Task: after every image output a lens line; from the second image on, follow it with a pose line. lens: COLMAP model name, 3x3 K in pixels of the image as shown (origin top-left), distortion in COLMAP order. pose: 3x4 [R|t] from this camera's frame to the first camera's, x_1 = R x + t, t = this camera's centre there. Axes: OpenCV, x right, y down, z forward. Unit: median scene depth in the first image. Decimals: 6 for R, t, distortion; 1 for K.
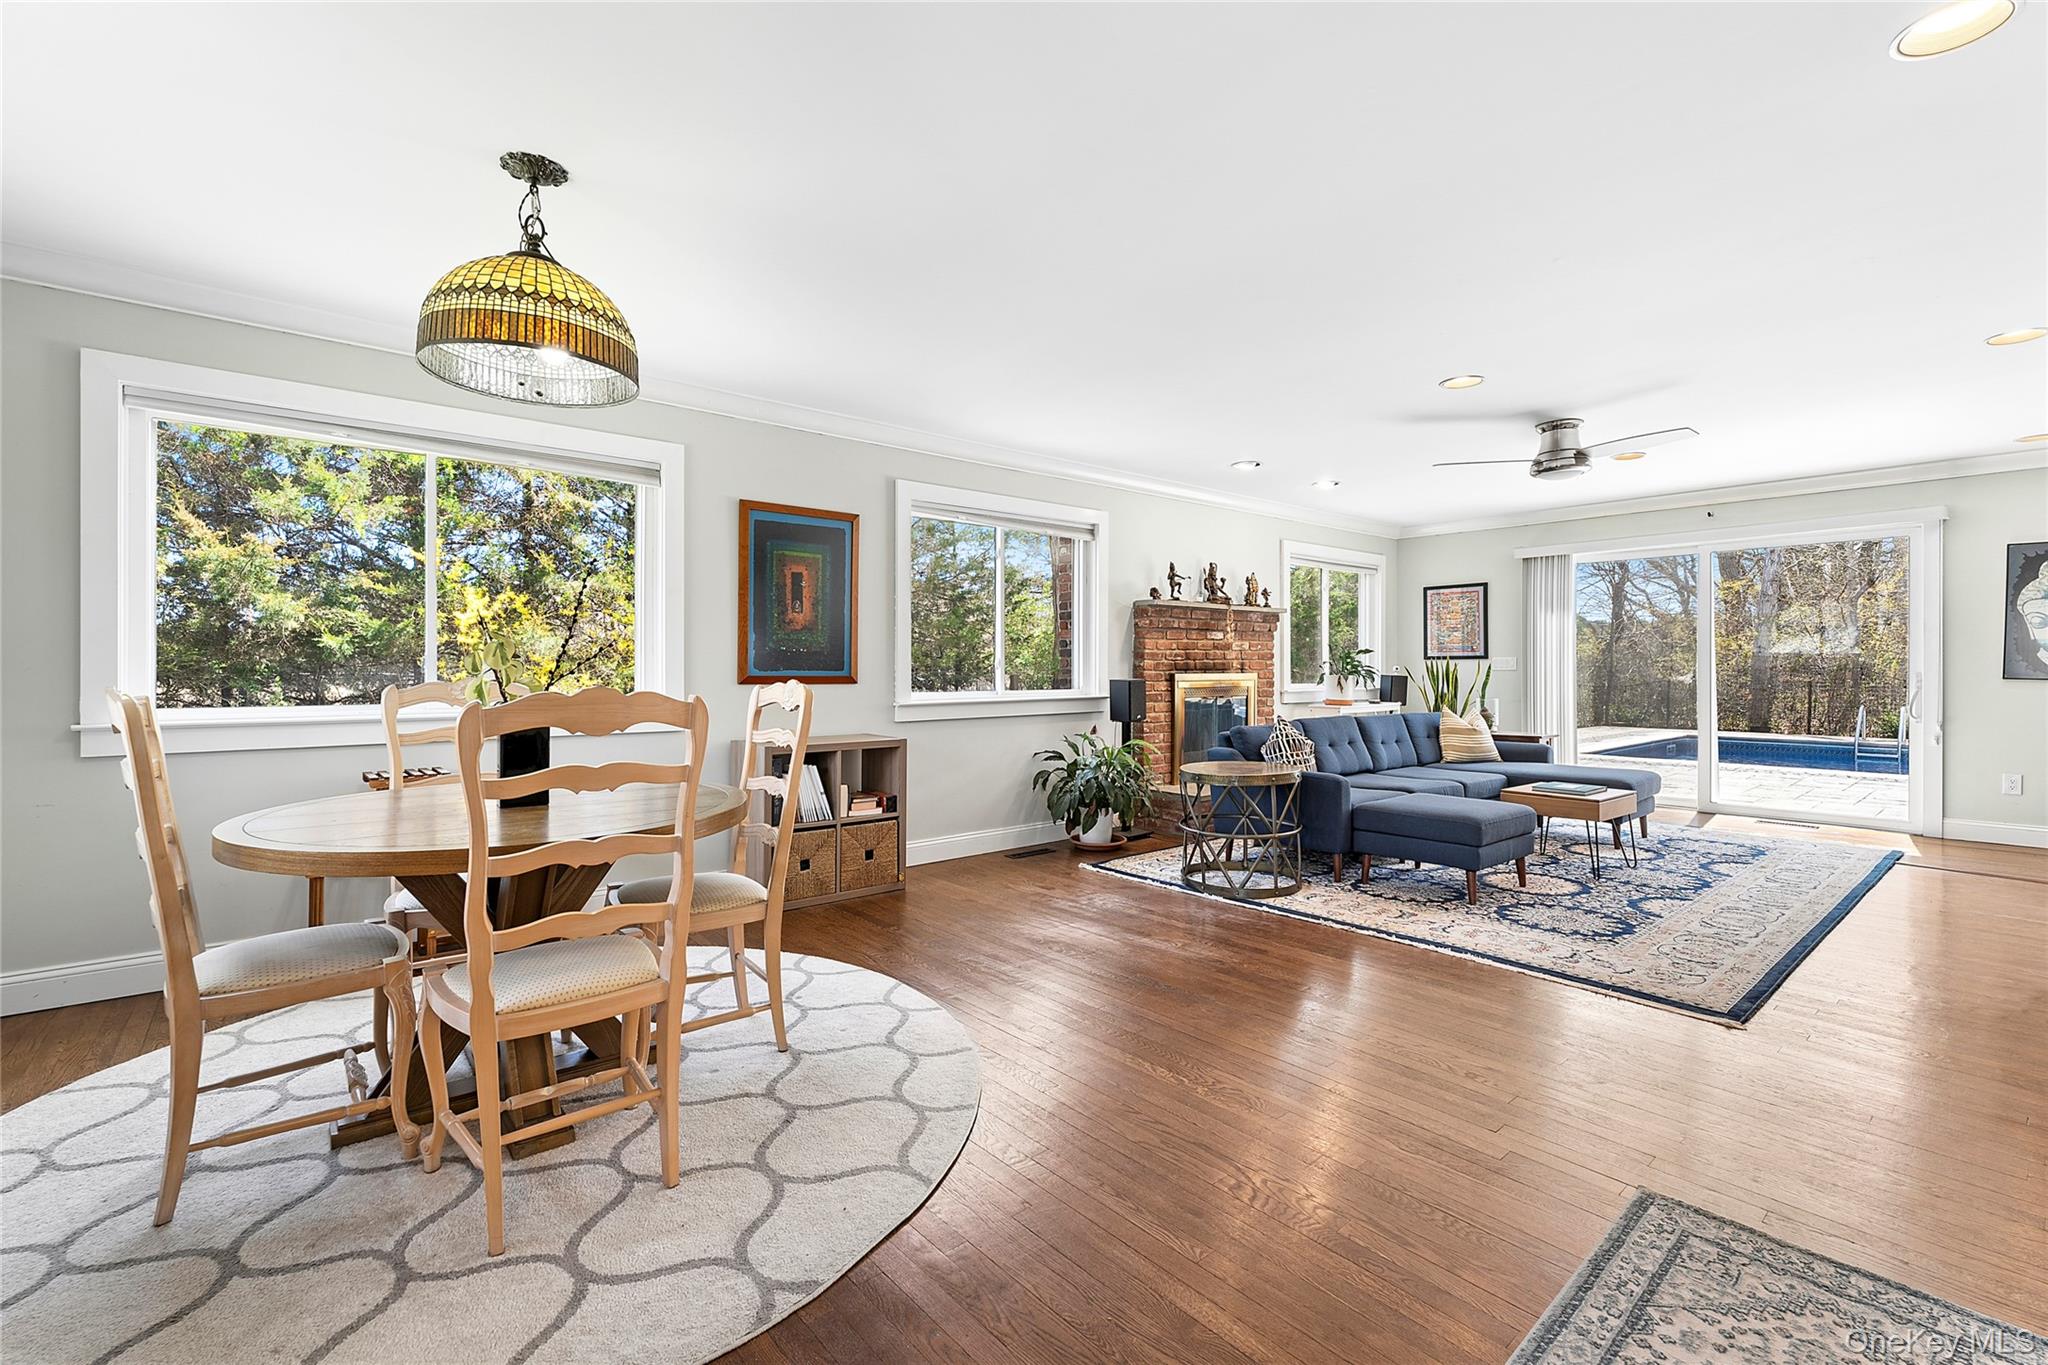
lens RADIAL K [[881.5, 0, 1024.4], [0, 881.5, 672.6], [0, 0, 1]] dist [-0.008682, -0.000069]
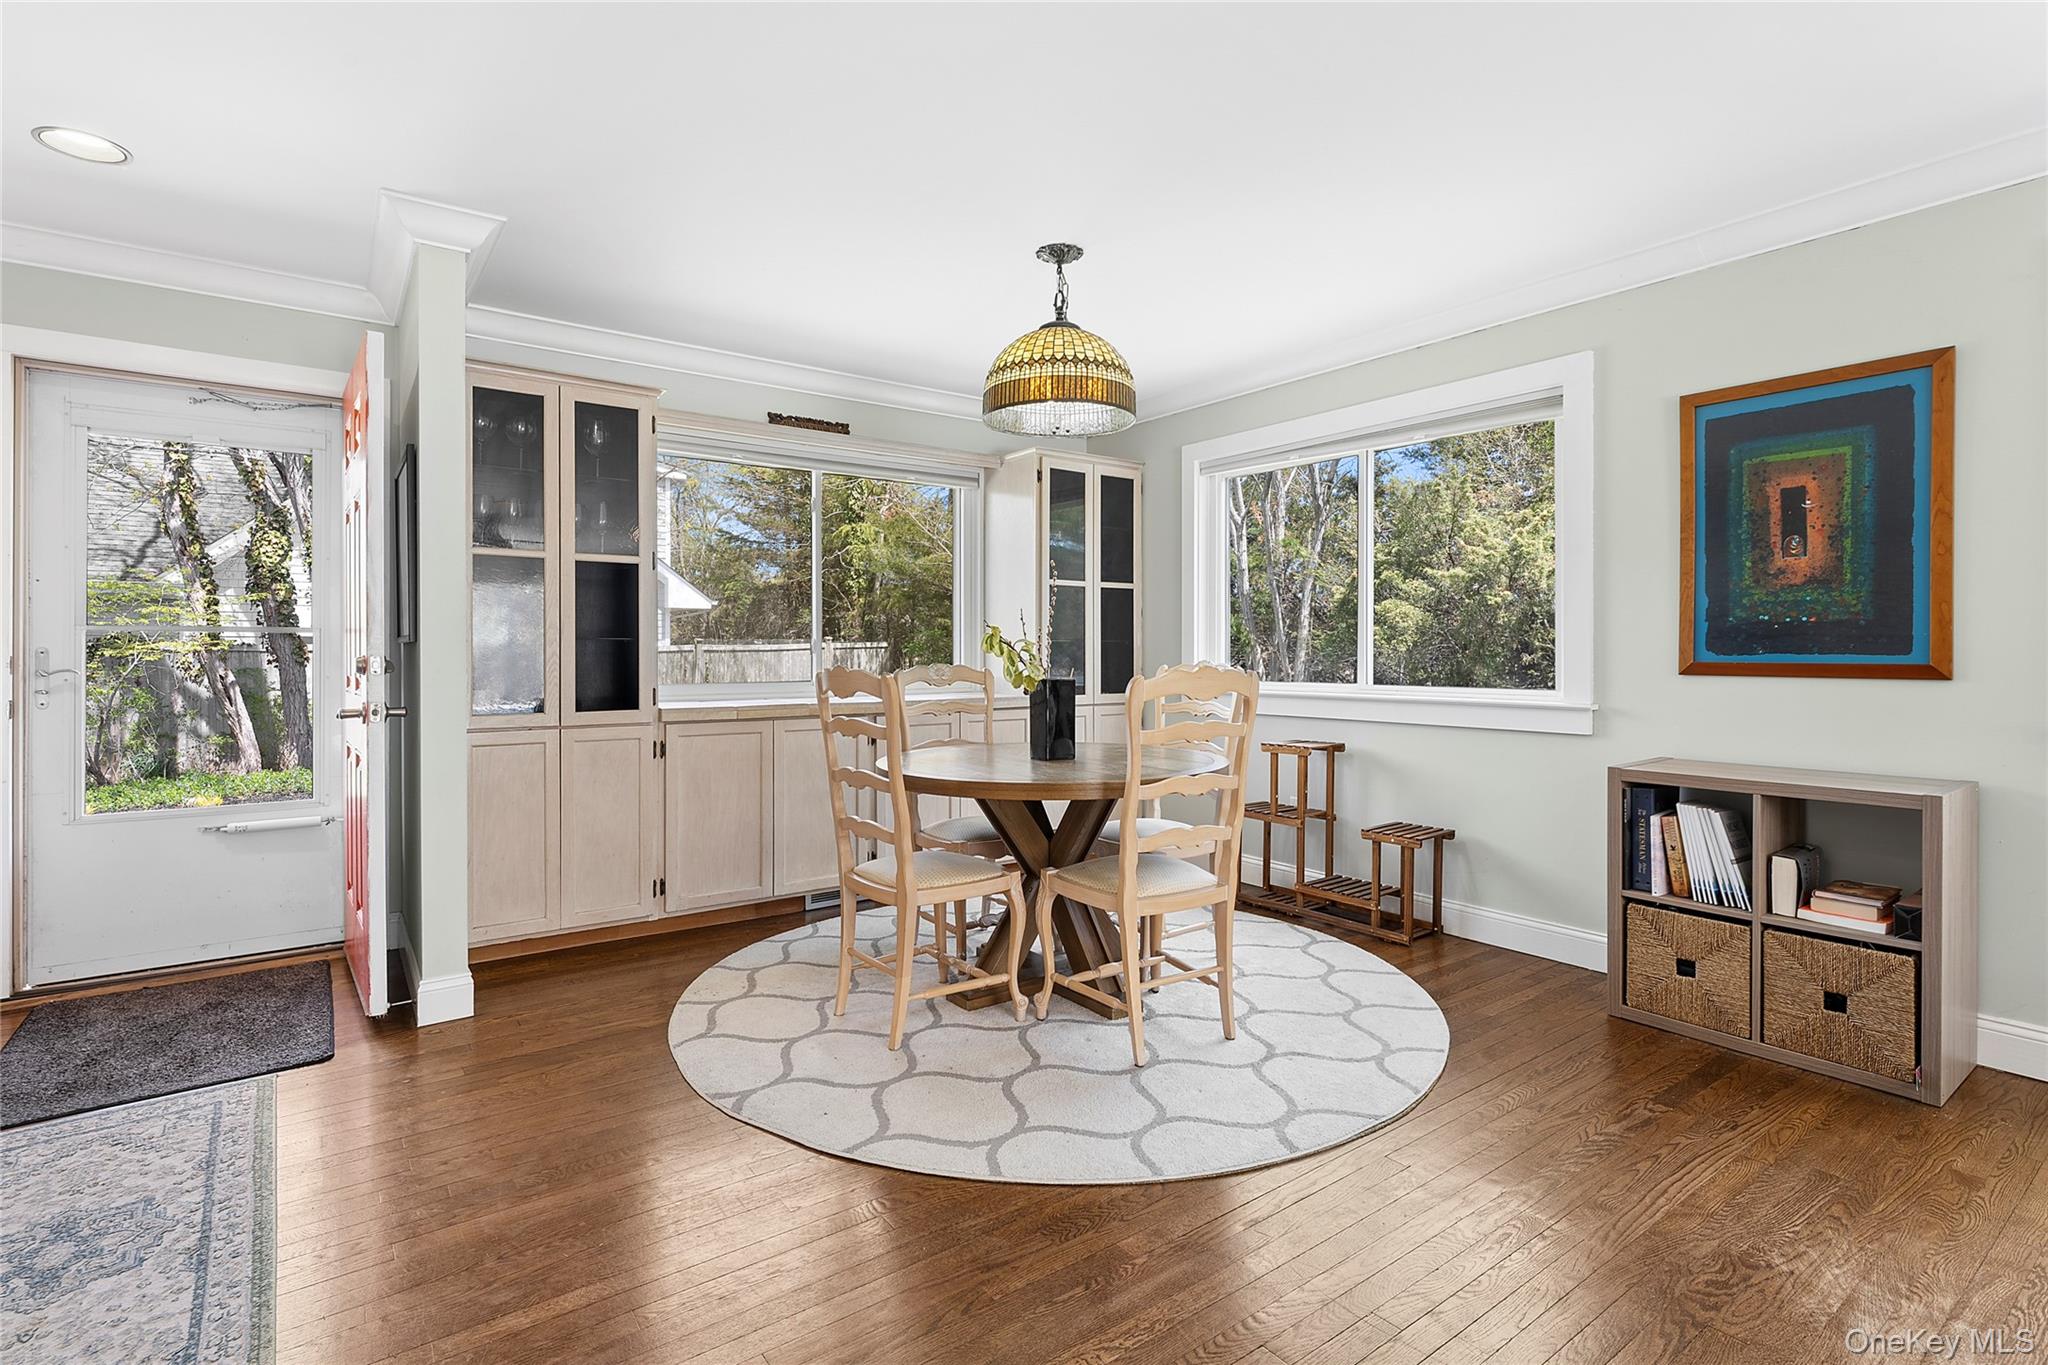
lens RADIAL K [[968.0, 0, 1039.6], [0, 968.0, 649.0], [0, 0, 1]] dist [-0.005670, -0.001011]
pose [[-0.064218, -0.005084, -0.997923, 0.746291], [-0.003838, 0.999981, -0.004848, -0.000938], [0.997929, 0.003518, -0.064237, 0.960479]]
